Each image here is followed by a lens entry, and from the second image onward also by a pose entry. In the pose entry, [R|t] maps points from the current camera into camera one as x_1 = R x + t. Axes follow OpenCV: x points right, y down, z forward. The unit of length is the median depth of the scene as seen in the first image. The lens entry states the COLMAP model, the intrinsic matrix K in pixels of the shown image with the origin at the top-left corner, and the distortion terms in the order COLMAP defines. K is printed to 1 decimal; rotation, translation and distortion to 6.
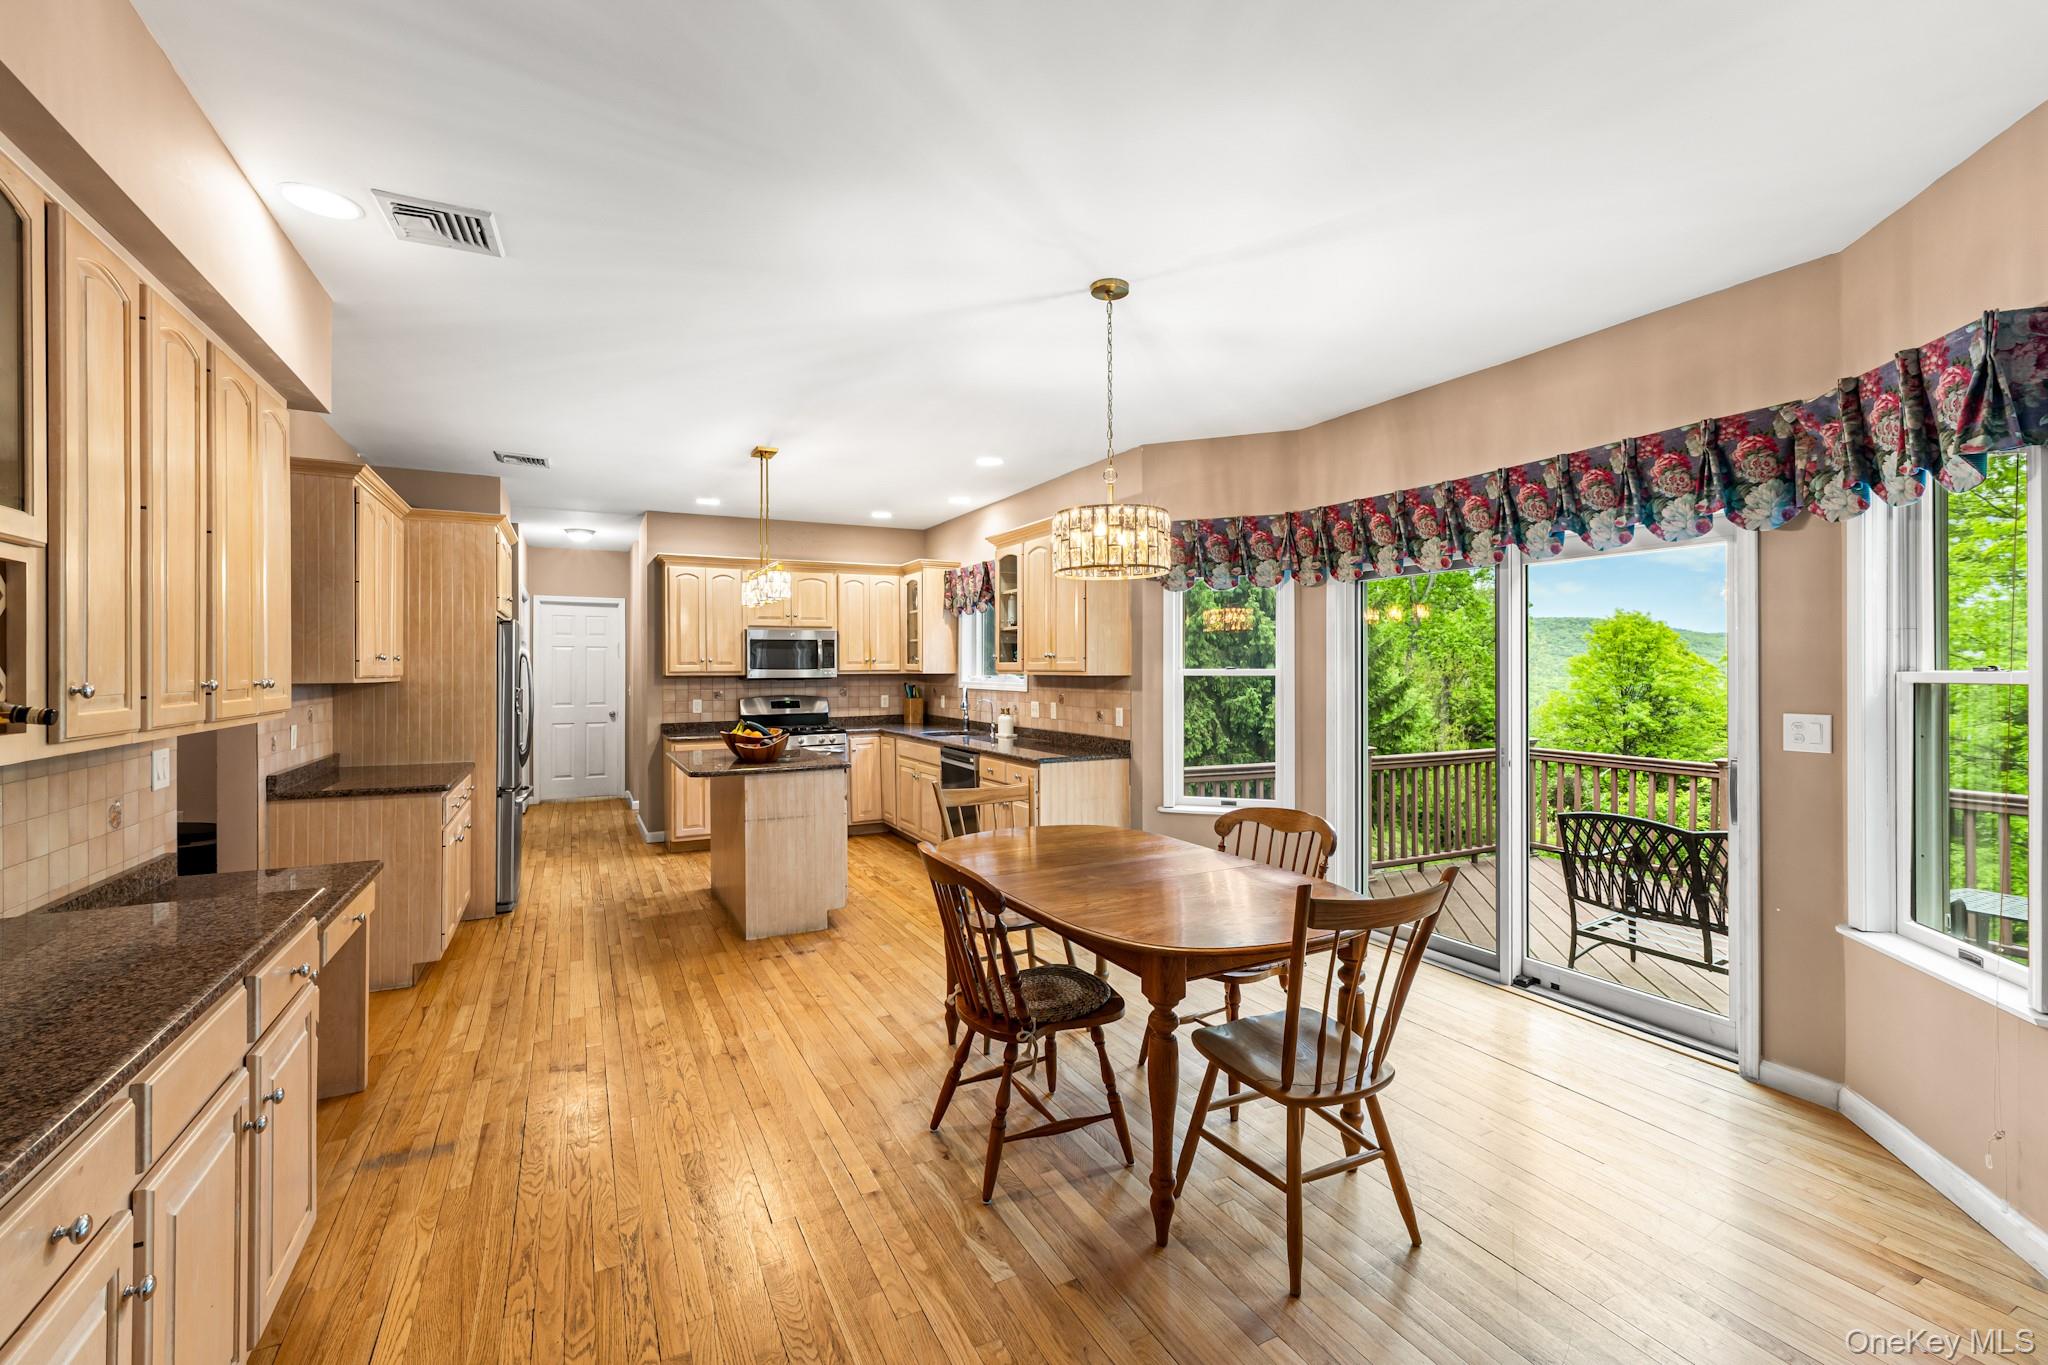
lens RADIAL K [[882.7, 0, 1030.2], [0, 882.7, 665.6], [0, 0, 1]] dist [0.004311, 0.002251]
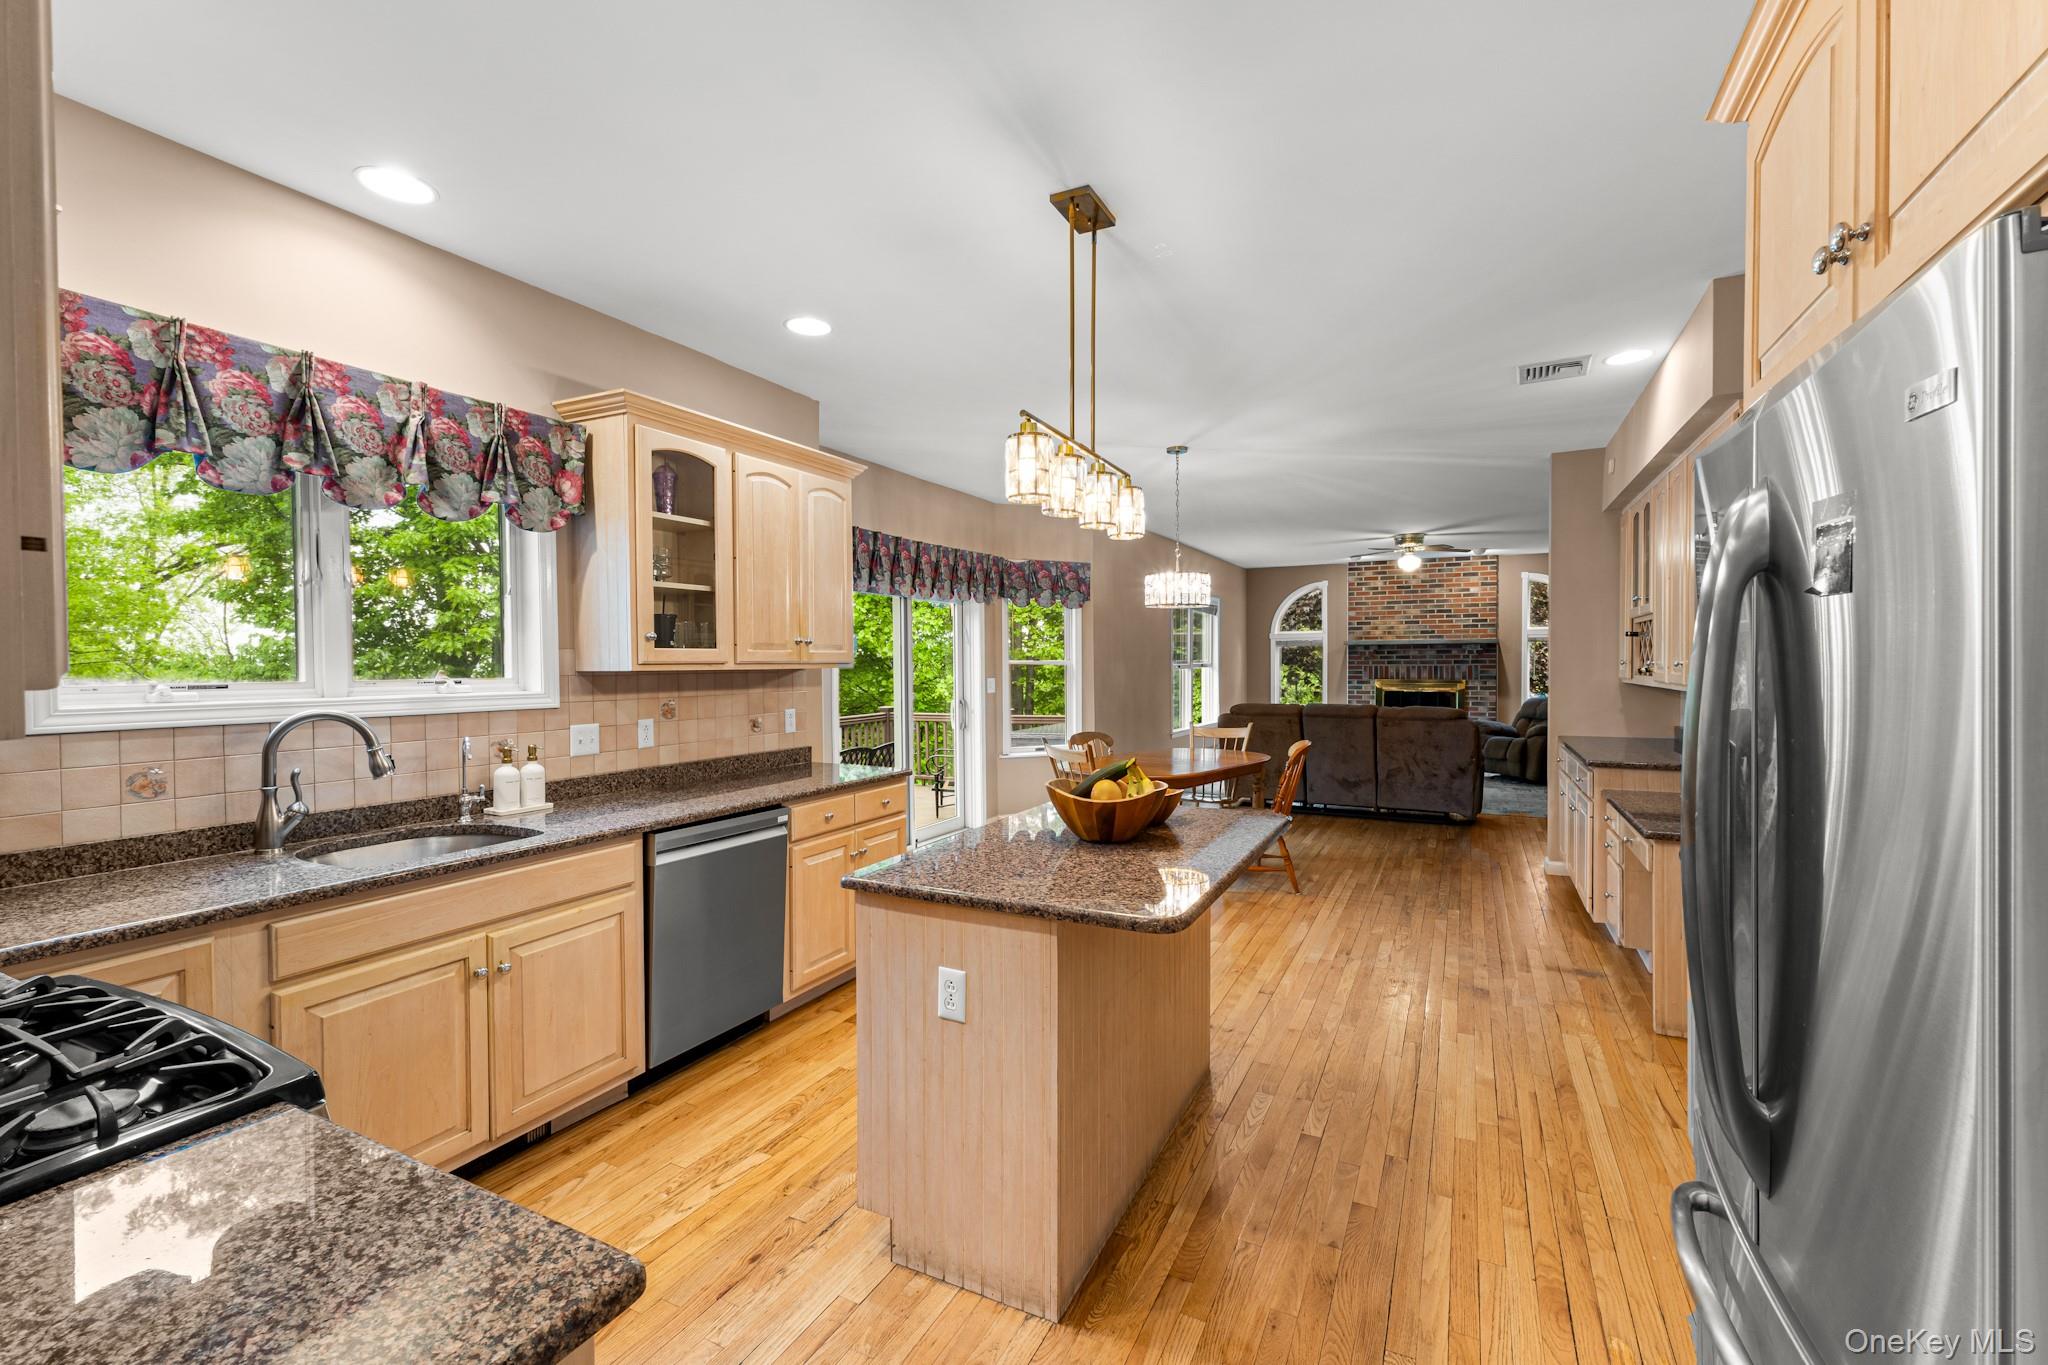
lens RADIAL K [[882.7, 0, 1027.1], [0, 882.7, 680.5], [0, 0, 1]] dist [0.004311, 0.002251]
pose [[-0.590816, -0.014964, 0.806668, -0.534670], [0.002279, 0.999793, 0.020216, 0.005170], [-0.806803, 0.013783, -0.590659, 1.040604]]
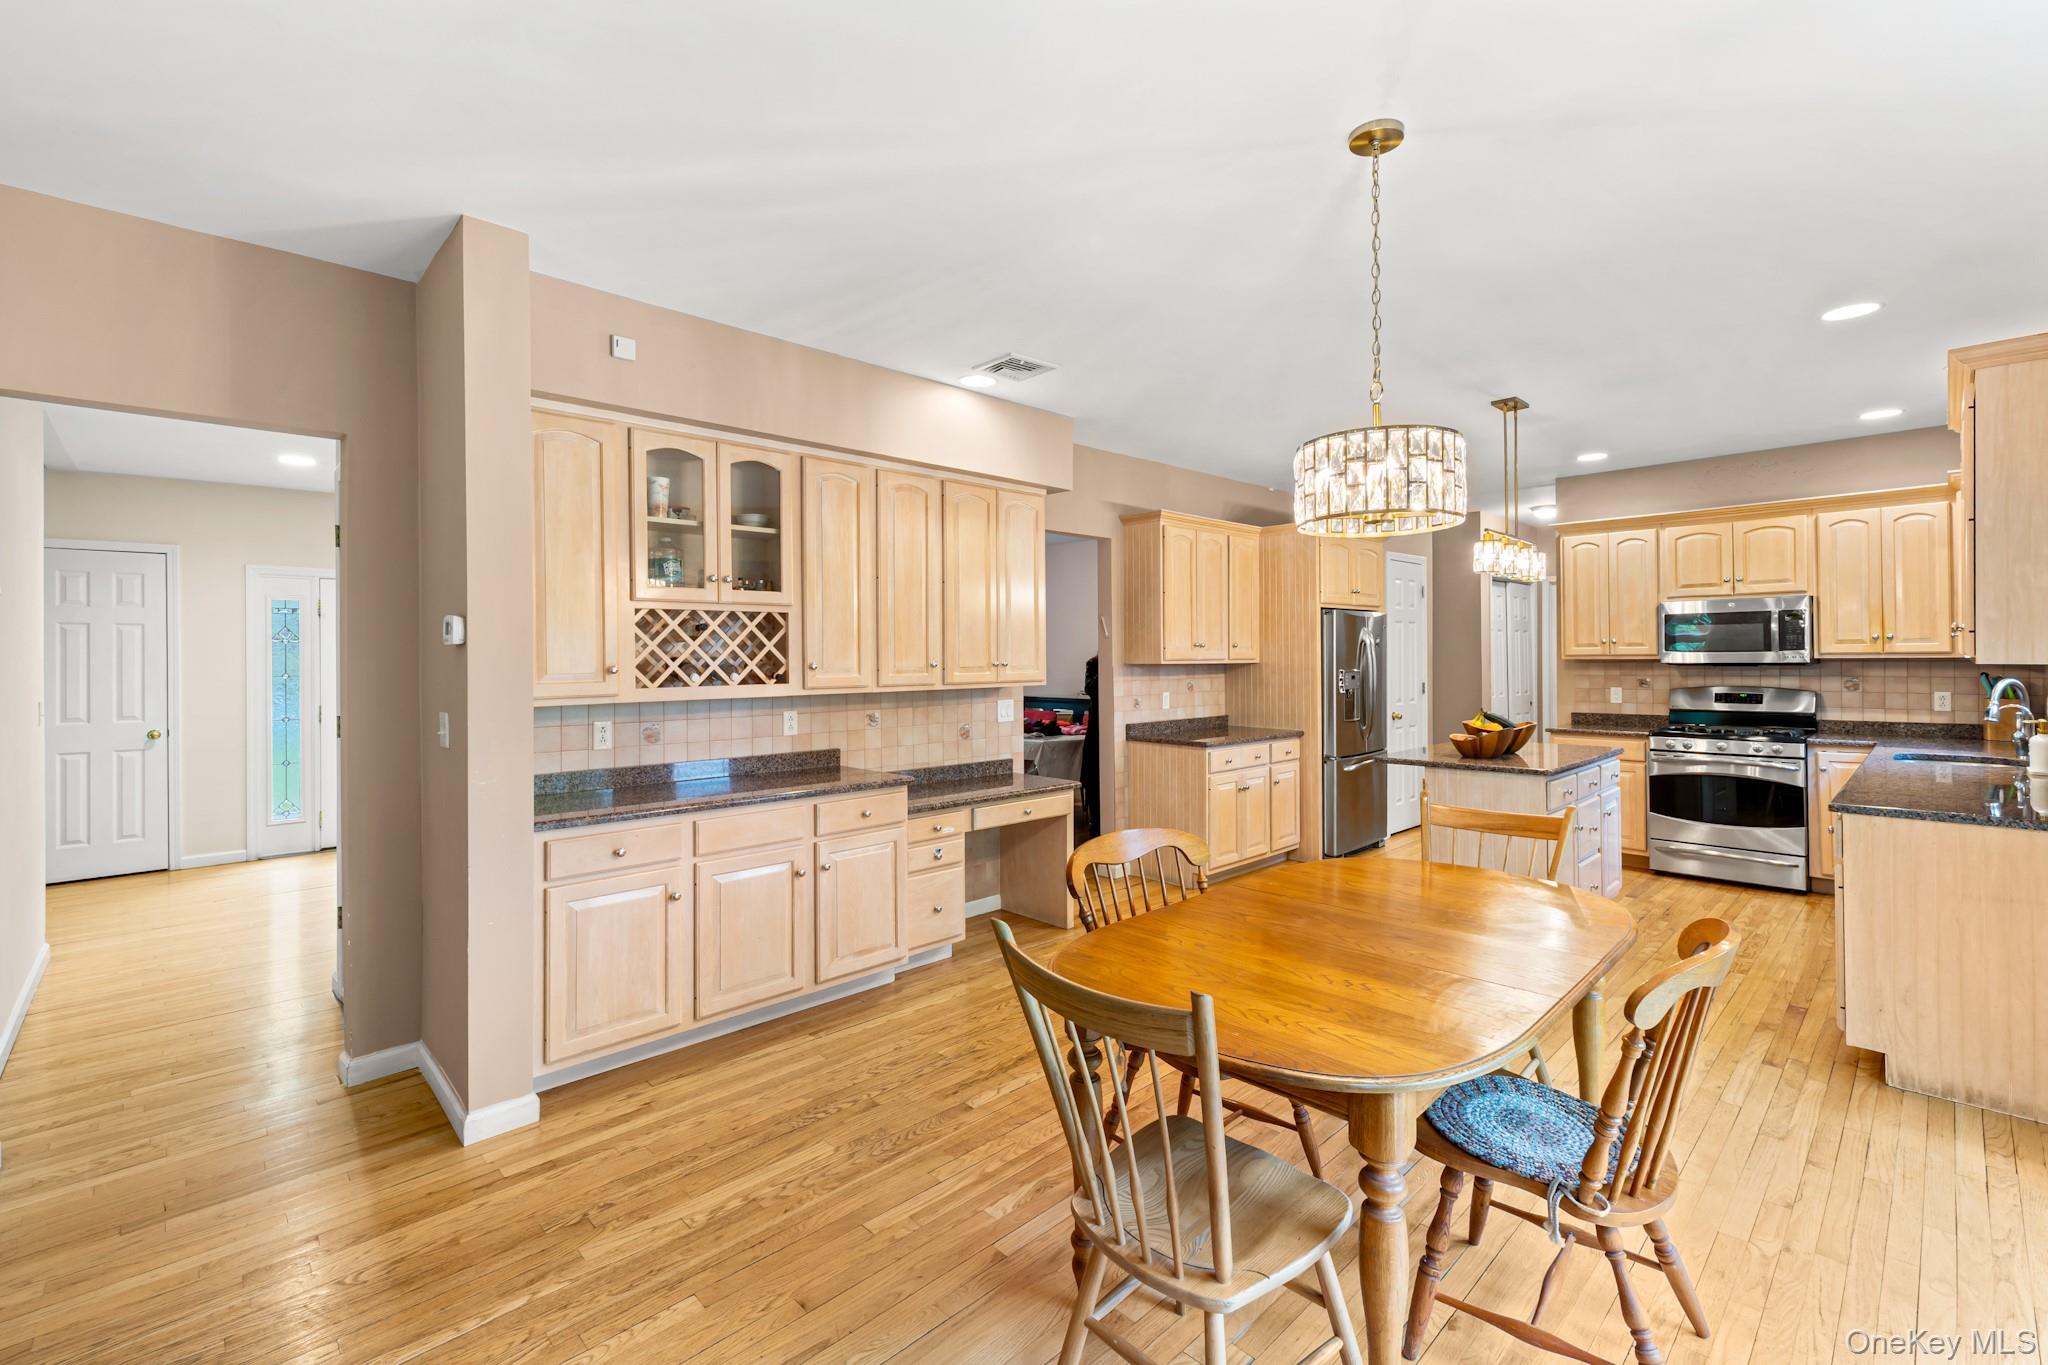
lens RADIAL K [[882.7, 0, 1014.6], [0, 882.7, 650.4], [0, 0, 1]] dist [0.004311, 0.002251]
pose [[0.275783, -0.004802, -0.961208, 0.316192], [0.008853, 0.999958, -0.002455, -0.000585], [0.961179, -0.007833, 0.275814, 0.223490]]
